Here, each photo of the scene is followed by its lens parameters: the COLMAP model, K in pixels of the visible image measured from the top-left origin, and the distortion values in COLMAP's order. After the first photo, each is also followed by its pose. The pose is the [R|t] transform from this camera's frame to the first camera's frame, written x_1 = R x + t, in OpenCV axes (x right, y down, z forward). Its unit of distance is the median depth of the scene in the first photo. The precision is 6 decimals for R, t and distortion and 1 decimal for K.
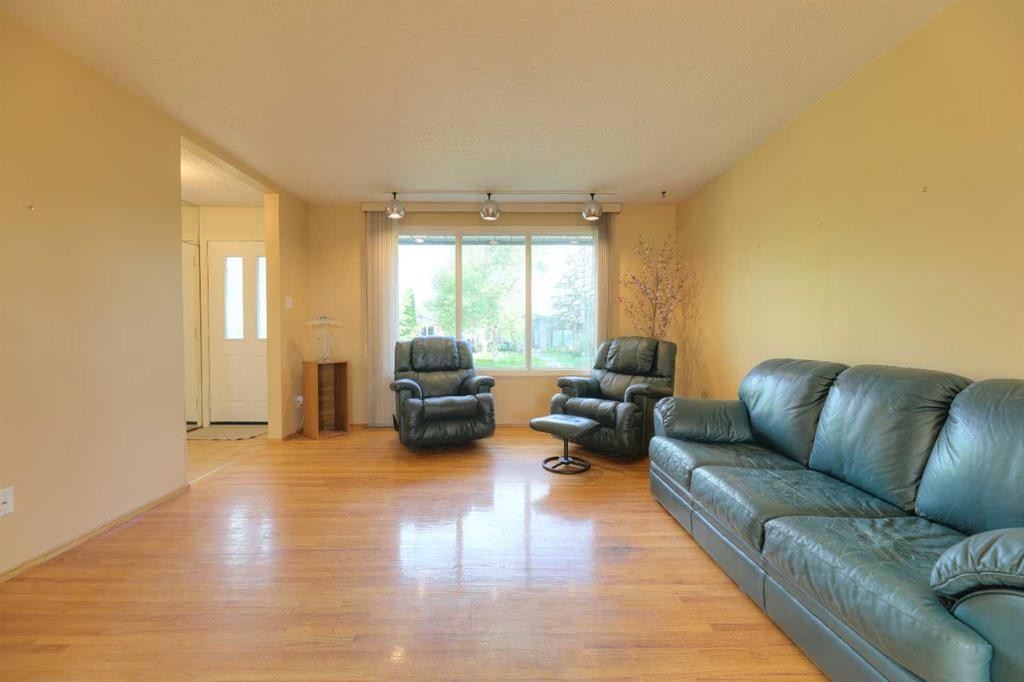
lens RADIAL K [[413.6, 0, 511.2], [0, 413.6, 337.8], [0, 0, 1]] dist [0.001374, 0.000028]
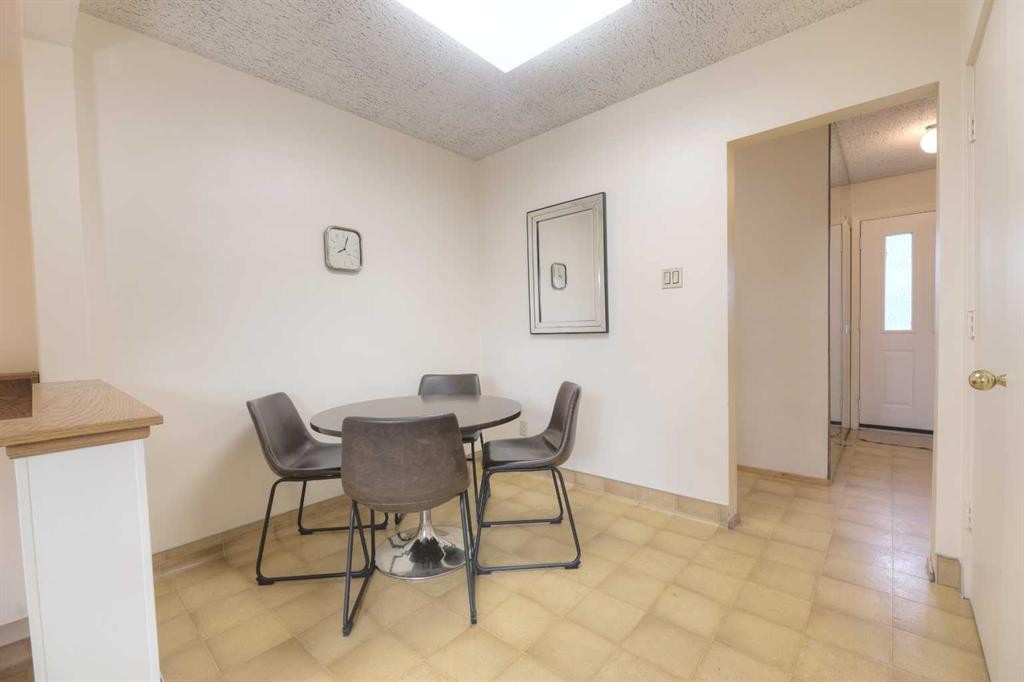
lens RADIAL K [[424.3, 0, 512.0], [0, 424.3, 341.0], [0, 0, 1]] dist [0.002798, -0.005587]
pose [[0.747766, 0.000538, -0.663962, -0.755869], [0.013220, 0.999789, 0.015699, -0.000540], [0.663831, -0.020516, 0.747601, -0.209178]]
